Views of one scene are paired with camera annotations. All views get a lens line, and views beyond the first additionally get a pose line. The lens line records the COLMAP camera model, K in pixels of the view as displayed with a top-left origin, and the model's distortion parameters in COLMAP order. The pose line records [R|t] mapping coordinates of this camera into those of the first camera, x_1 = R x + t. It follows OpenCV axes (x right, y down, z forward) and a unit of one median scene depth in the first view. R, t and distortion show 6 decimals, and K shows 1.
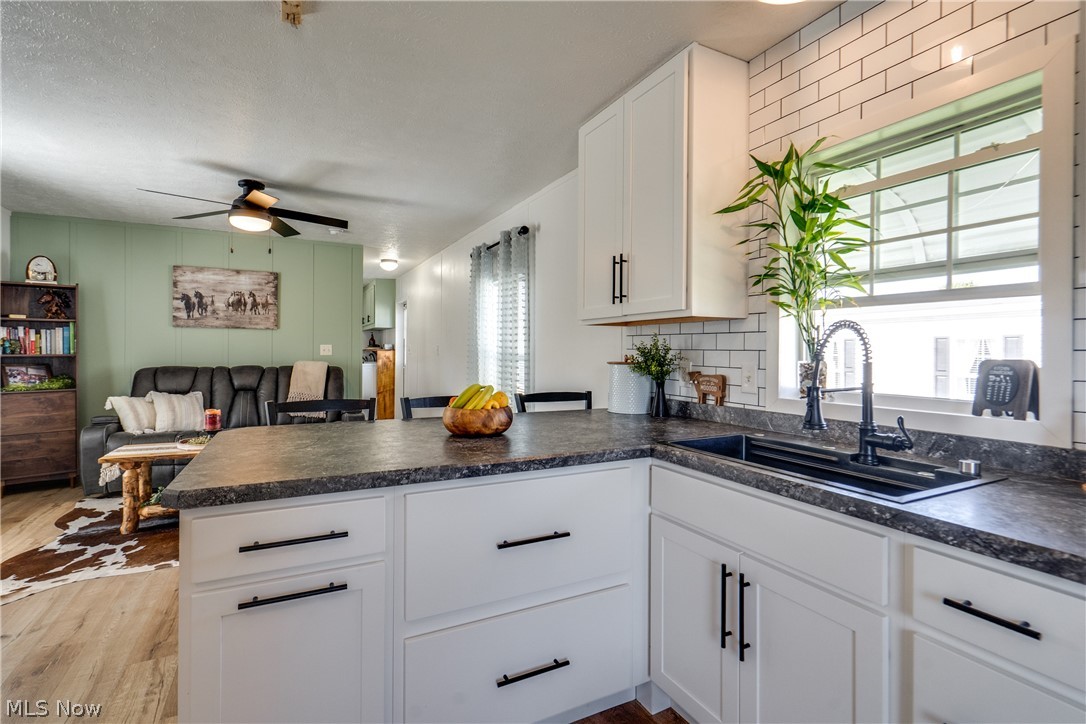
lens RADIAL K [[507.4, 0, 549.7], [0, 507.4, 351.7], [0, 0, 1]] dist [-0.006890, 0.001163]
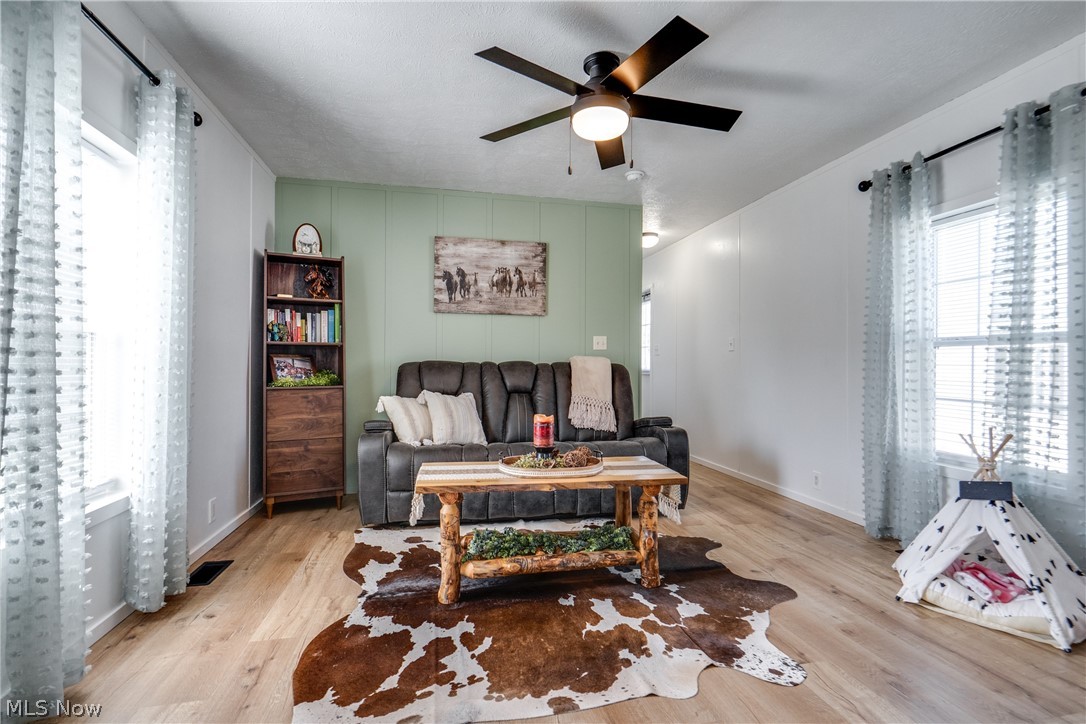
lens RADIAL K [[507.4, 0, 537.0], [0, 507.4, 365.3], [0, 0, 1]] dist [-0.006890, 0.001163]
pose [[0.960090, -0.001492, -0.279689, -0.583592], [-0.000465, 0.999976, -0.006931, 0.065173], [0.279692, 0.006784, 0.960066, 0.436902]]
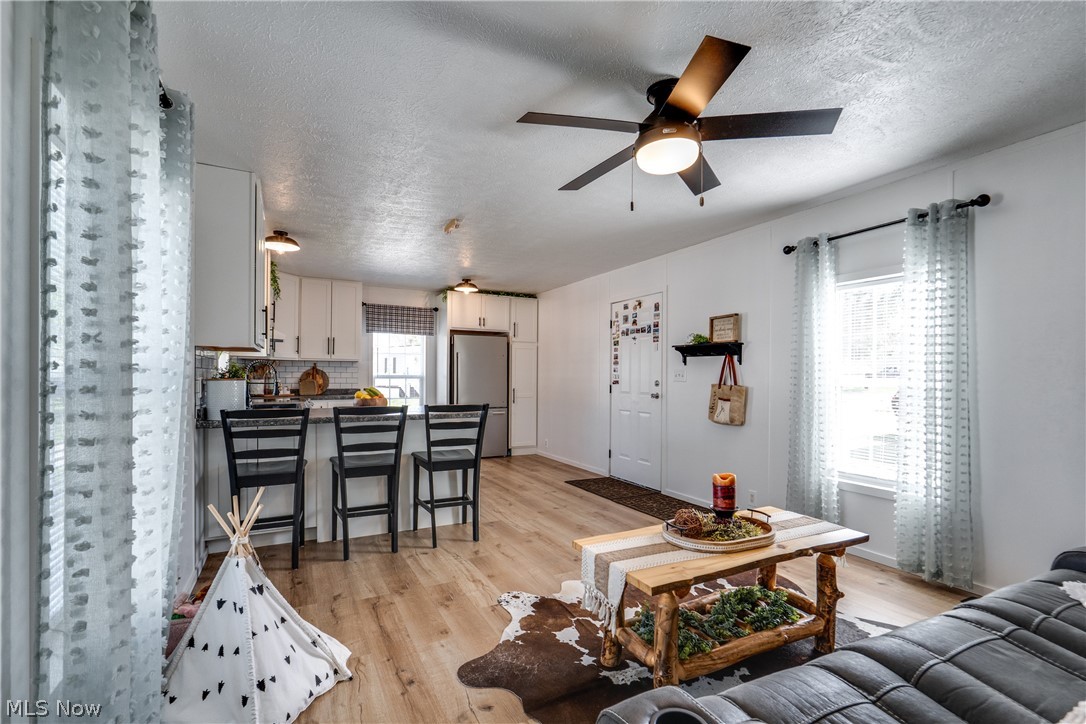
lens RADIAL K [[507.4, 0, 541.7], [0, 507.4, 371.9], [0, 0, 1]] dist [-0.006890, 0.001163]
pose [[-0.999827, -0.009677, 0.015882, -0.545997], [-0.009693, 0.999953, -0.000952, -0.005874], [-0.015872, -0.001105, -0.999873, 1.912122]]
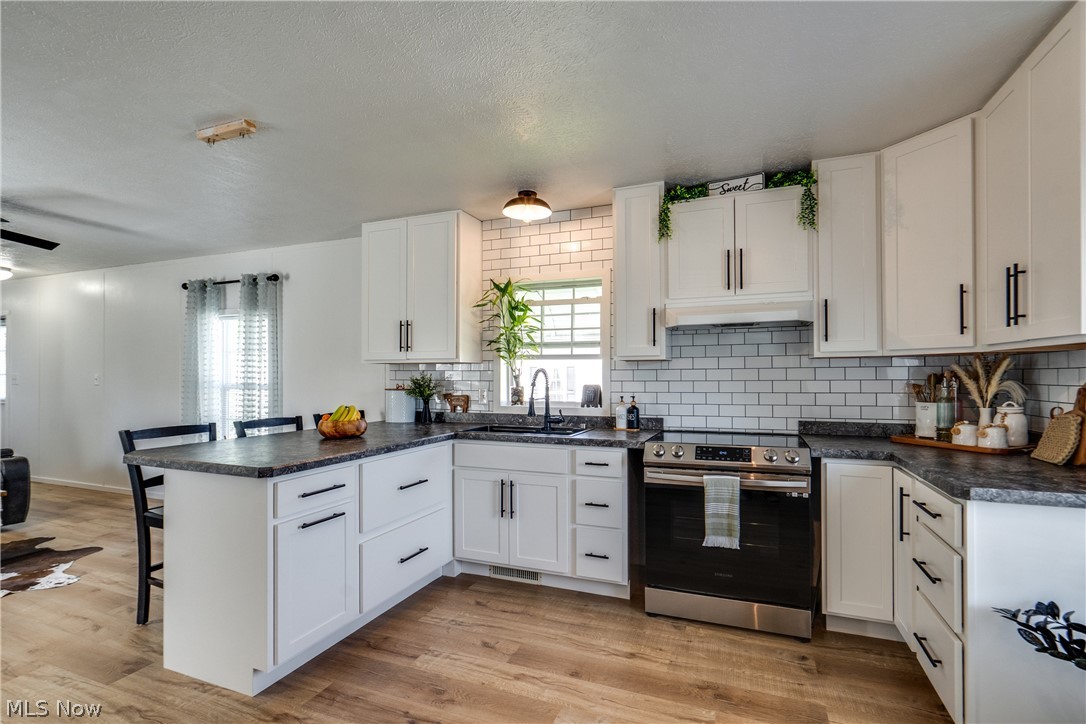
lens RADIAL K [[507.4, 0, 563.4], [0, 507.4, 370.5], [0, 0, 1]] dist [-0.006890, 0.001163]
pose [[0.742941, 0.001565, 0.669355, -0.418588], [0.004529, 0.999963, -0.007364, -0.017208], [-0.669342, 0.008503, 0.742906, -0.370117]]
